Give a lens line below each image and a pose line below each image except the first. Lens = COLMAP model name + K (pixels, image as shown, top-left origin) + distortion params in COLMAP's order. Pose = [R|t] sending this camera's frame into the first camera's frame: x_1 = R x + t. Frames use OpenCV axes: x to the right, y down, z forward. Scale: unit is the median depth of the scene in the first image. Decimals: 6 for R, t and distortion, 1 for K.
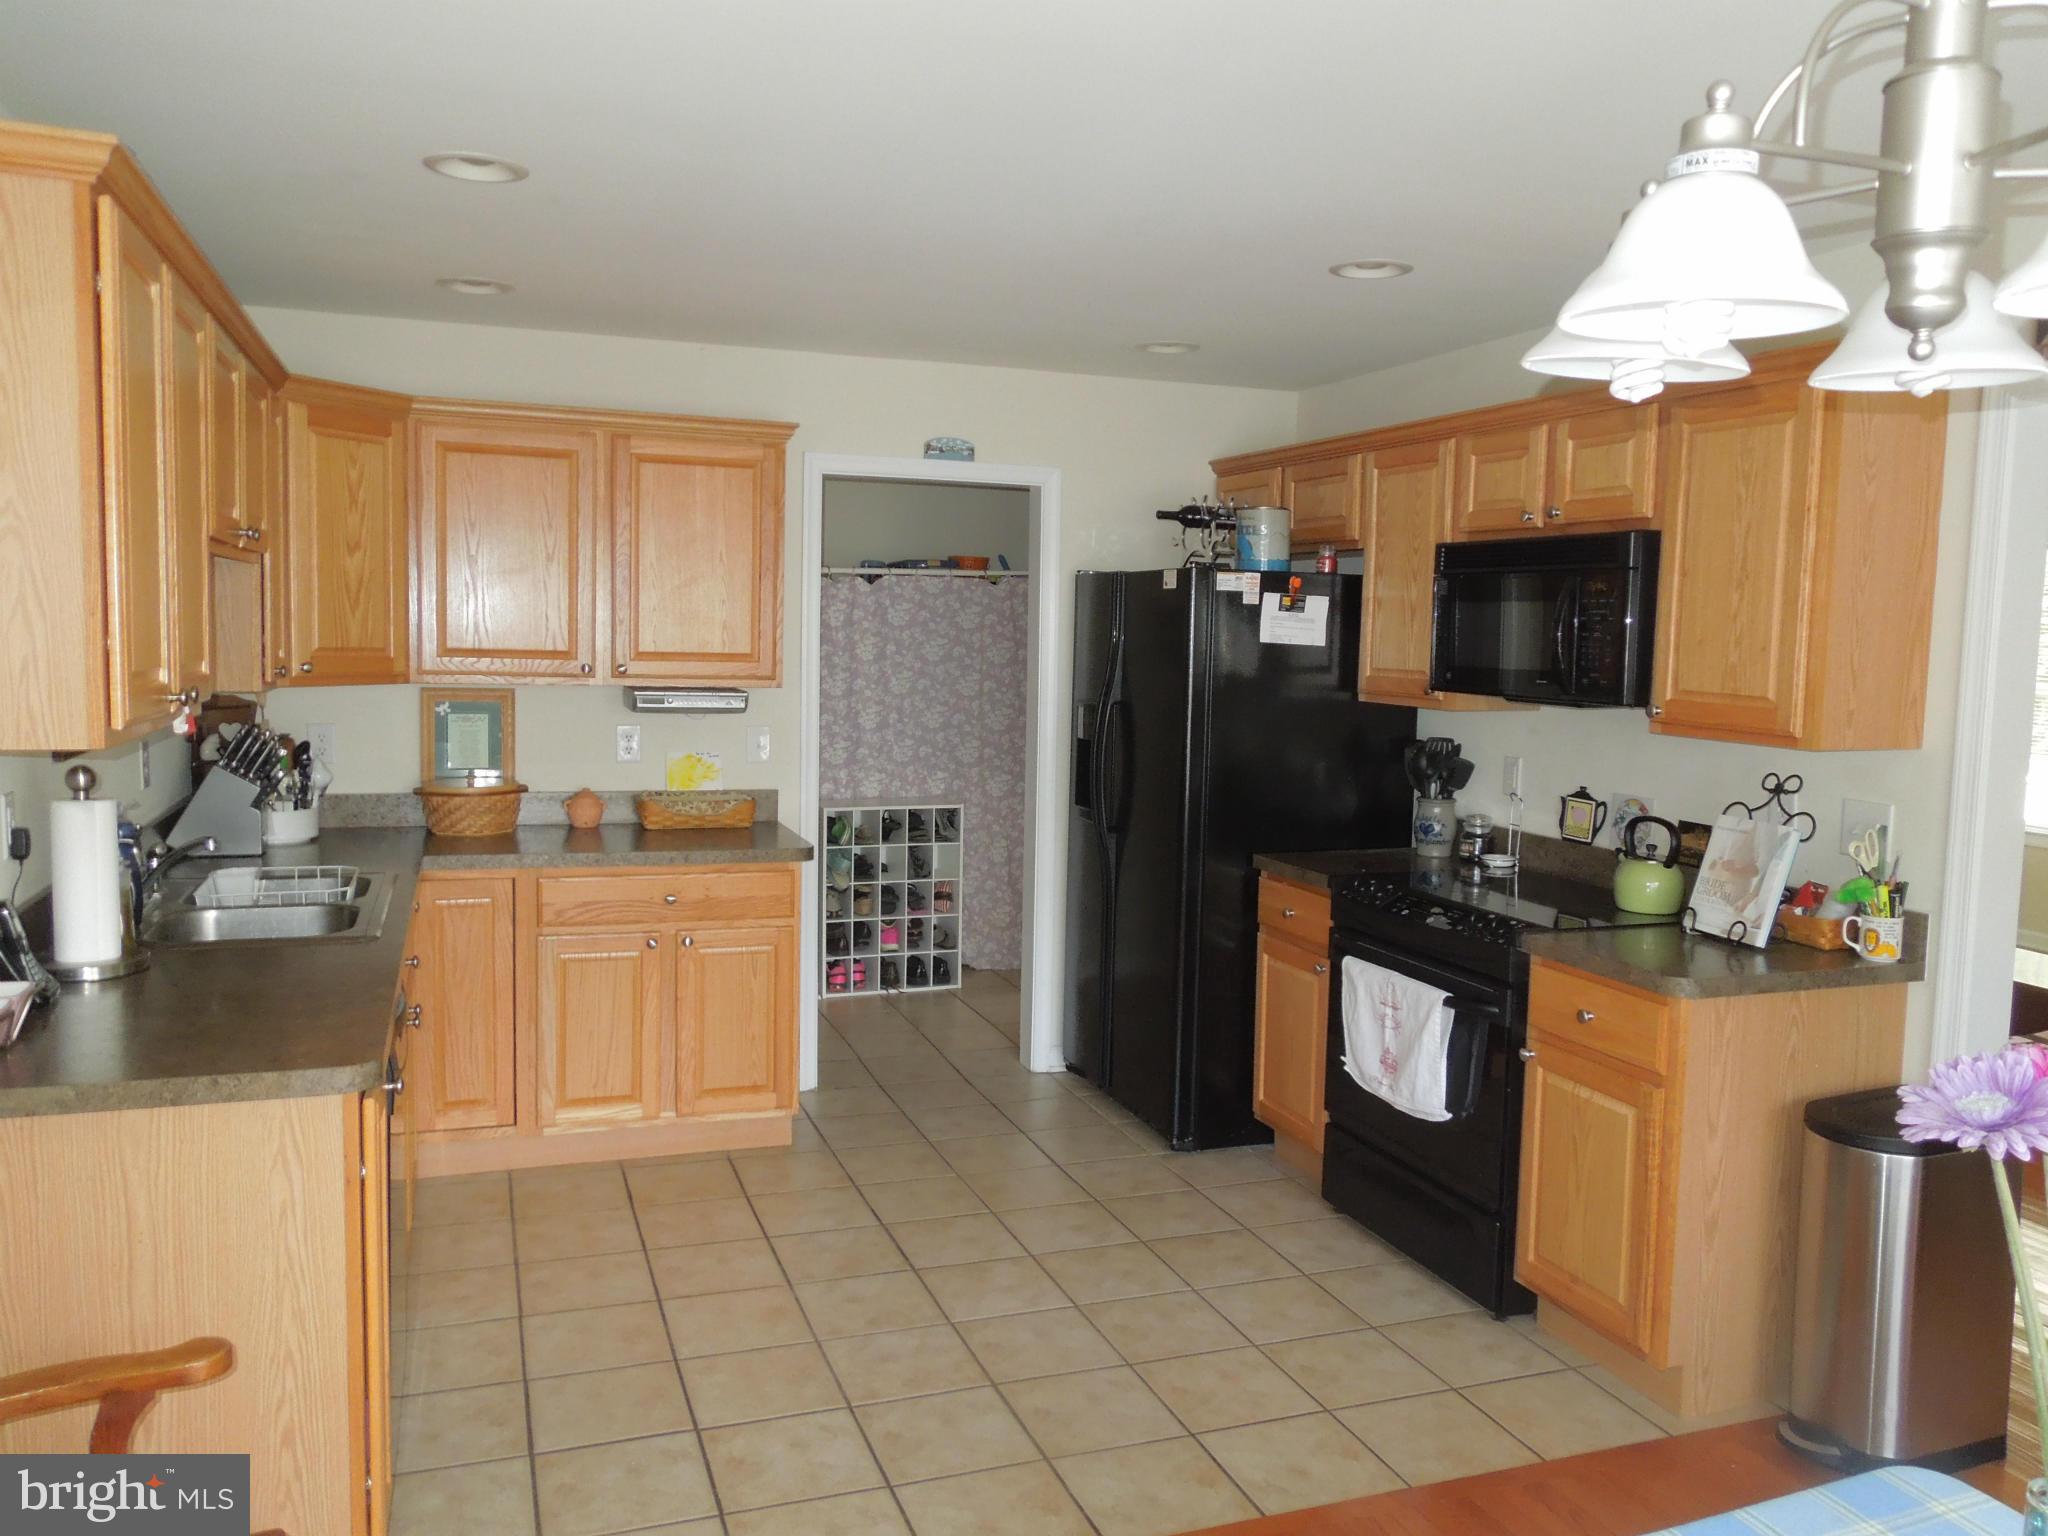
lens RADIAL K [[1541.1, 0, 1027.7], [0, 1541.1, 764.0], [0, 0, 1]] dist [-0.008611, -0.006775]
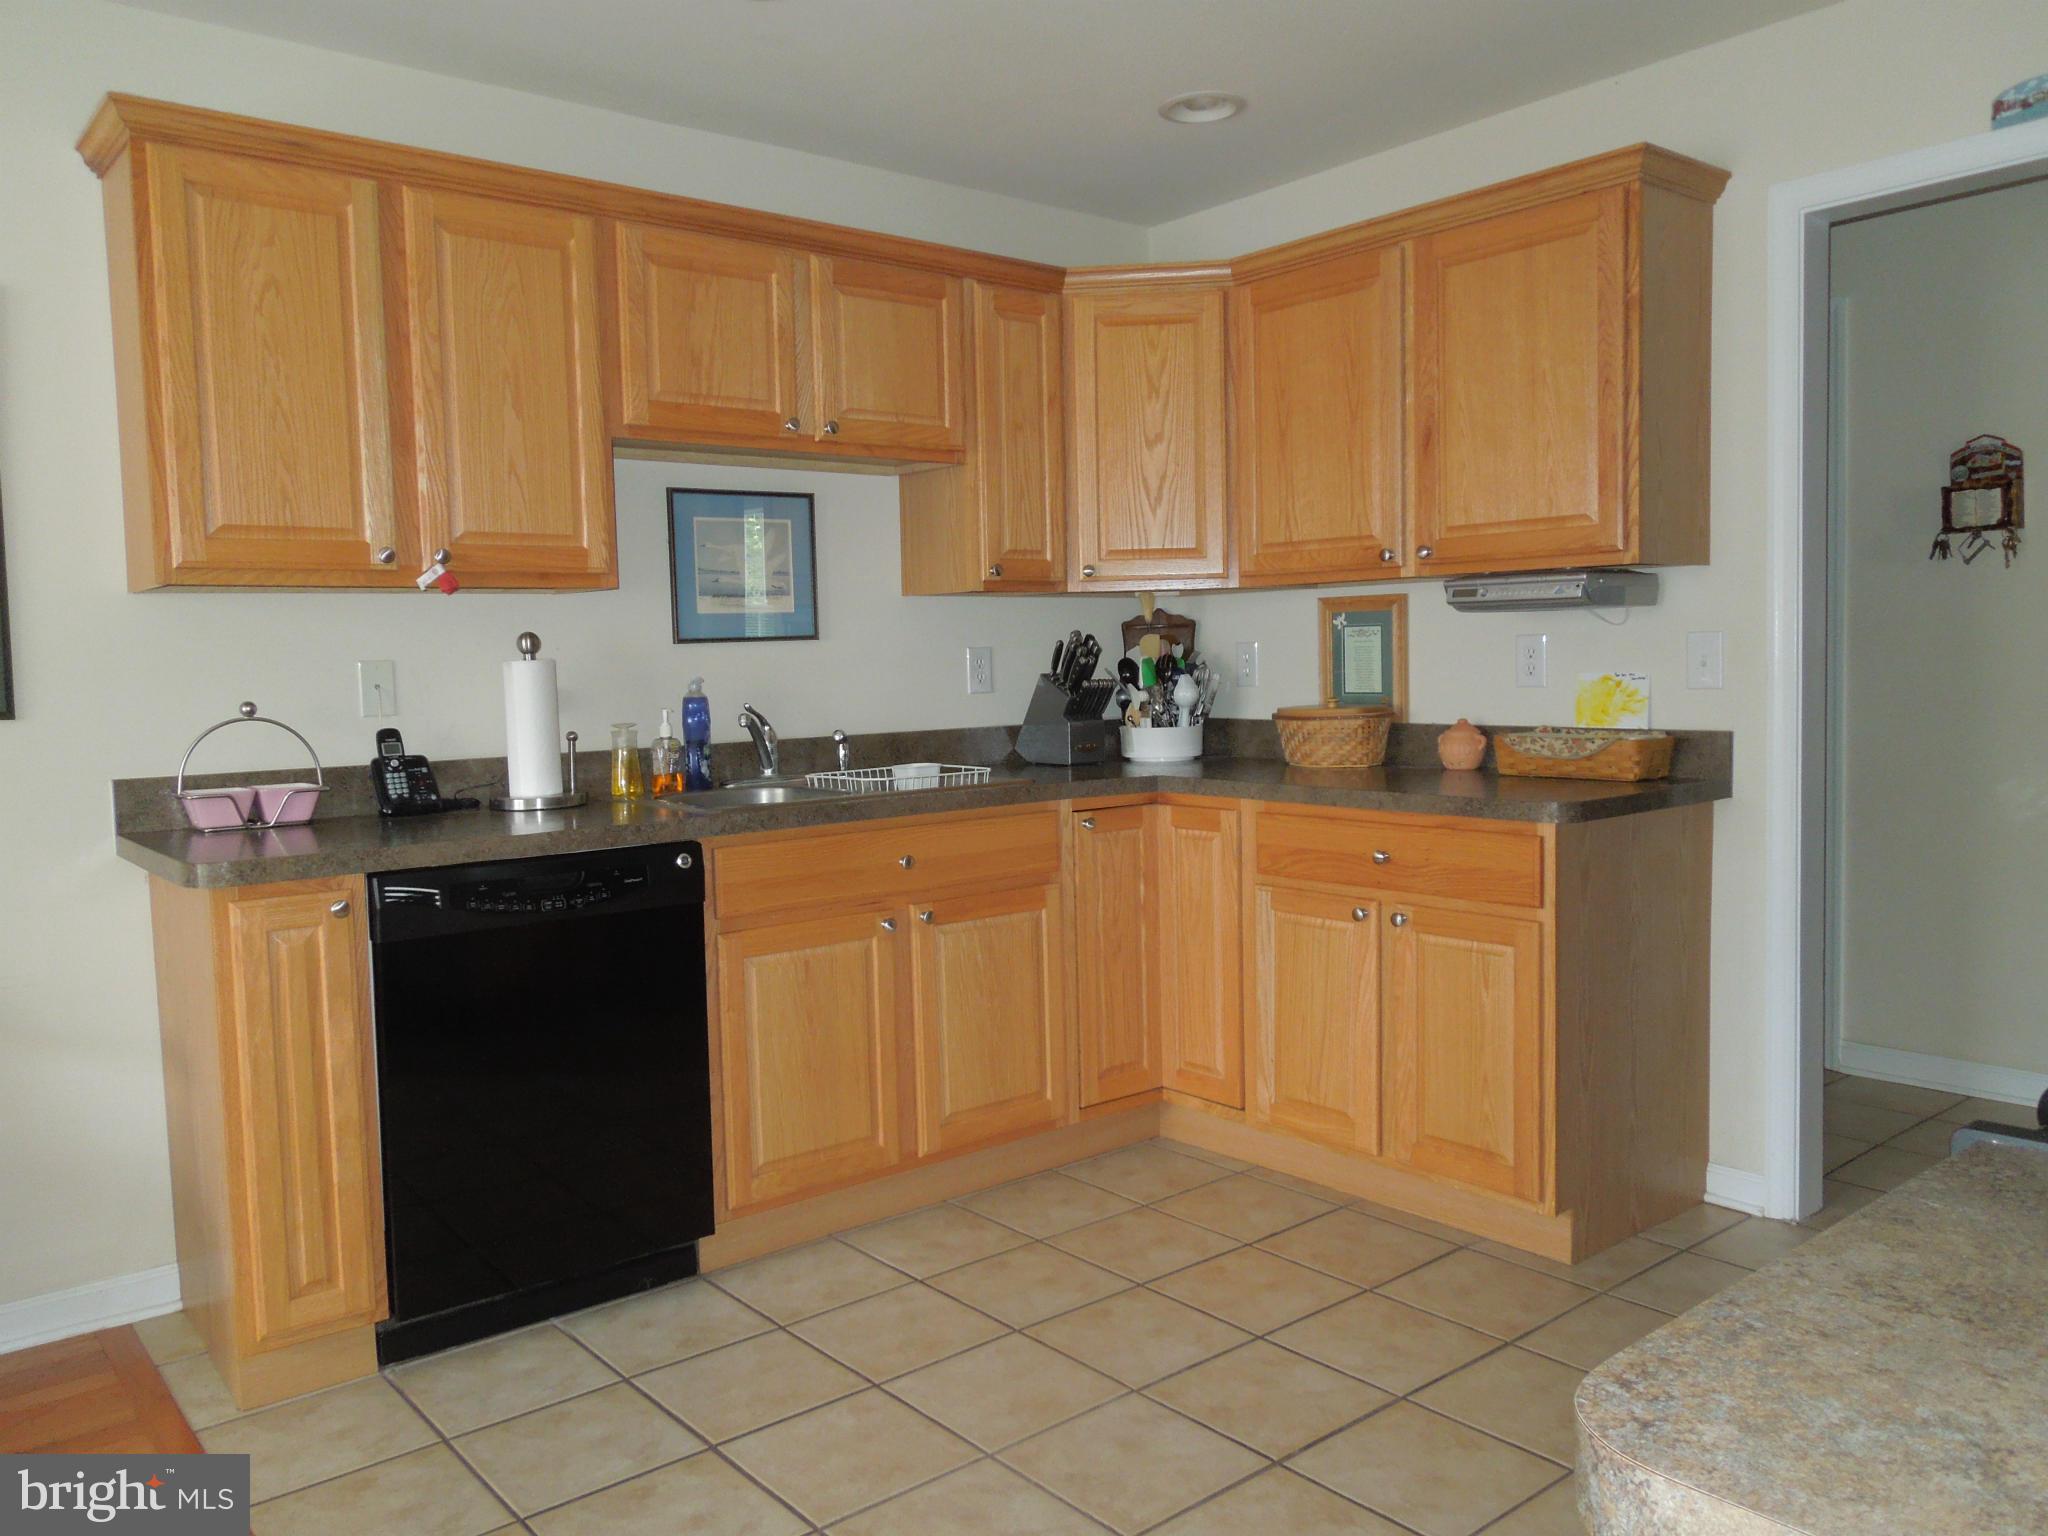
lens RADIAL K [[1541.1, 0, 1026.8], [0, 1541.1, 765.4], [0, 0, 1]] dist [-0.008611, -0.006775]
pose [[0.337219, 0.034700, -0.940787, 0.399822], [-0.049322, 0.998599, 0.019153, 0.038990], [0.940133, 0.039942, 0.338458, 0.600879]]
